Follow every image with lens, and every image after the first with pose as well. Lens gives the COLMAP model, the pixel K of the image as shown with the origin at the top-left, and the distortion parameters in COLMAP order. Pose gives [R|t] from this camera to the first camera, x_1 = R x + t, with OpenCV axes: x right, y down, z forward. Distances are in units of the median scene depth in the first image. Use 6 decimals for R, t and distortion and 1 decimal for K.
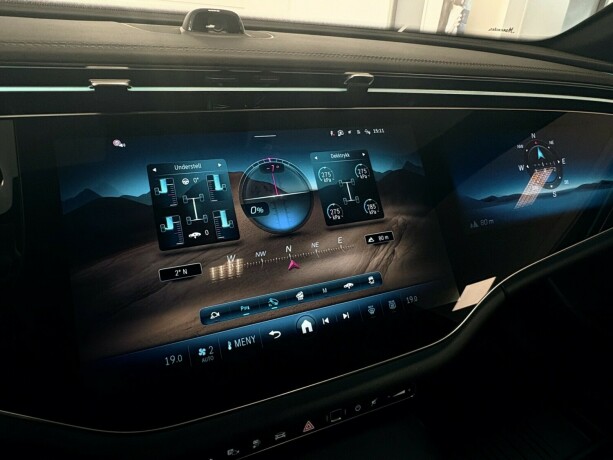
lens RADIAL K [[381.6, 0, 295.1], [0, 381.6, 226.1], [0, 0, 1]] dist [-0.008539, 0.004258]
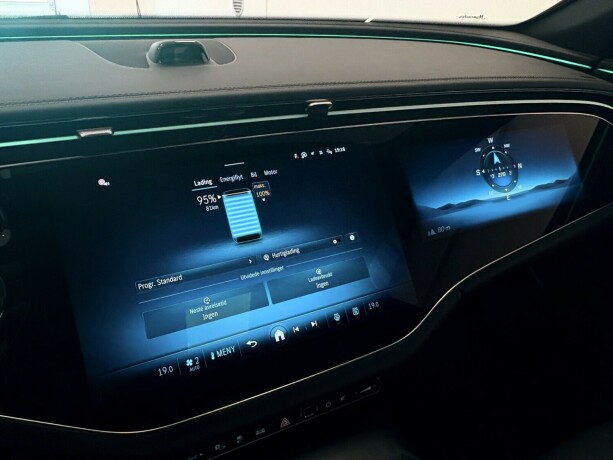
lens RADIAL K [[463.3, 0, 295.1], [0, 463.3, 224.1], [0, 0, 1]] dist [-0.014284, 0.010795]
pose [[0.997405, -0.043122, 0.057652, 0.010170], [0.041209, 0.998573, 0.033970, -0.095966], [-0.059034, -0.031506, 0.997759, -0.312740]]
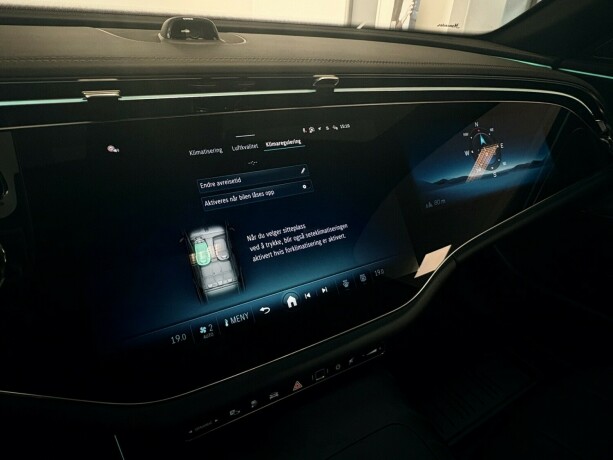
lens RADIAL K [[360.2, 0, 297.7], [0, 360.2, 225.1], [0, 0, 1]] dist [-0.006317, -0.001266]
pose [[0.995182, -0.053484, 0.082173, -0.024667], [0.049299, 0.997423, 0.052134, -0.021195], [-0.084750, -0.047831, 0.995254, -0.068230]]
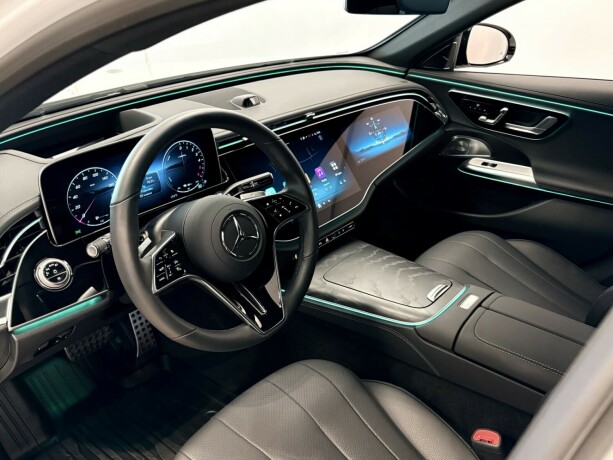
lens RADIAL K [[521.6, 0, 305.8], [0, 521.6, 231.7], [0, 0, 1]] dist [-0.000551, -0.002154]
pose [[0.899520, -0.246343, 0.360804, -1.336118], [0.226811, 0.969171, 0.096250, 0.036901], [-0.373391, -0.004745, 0.927662, -2.297881]]
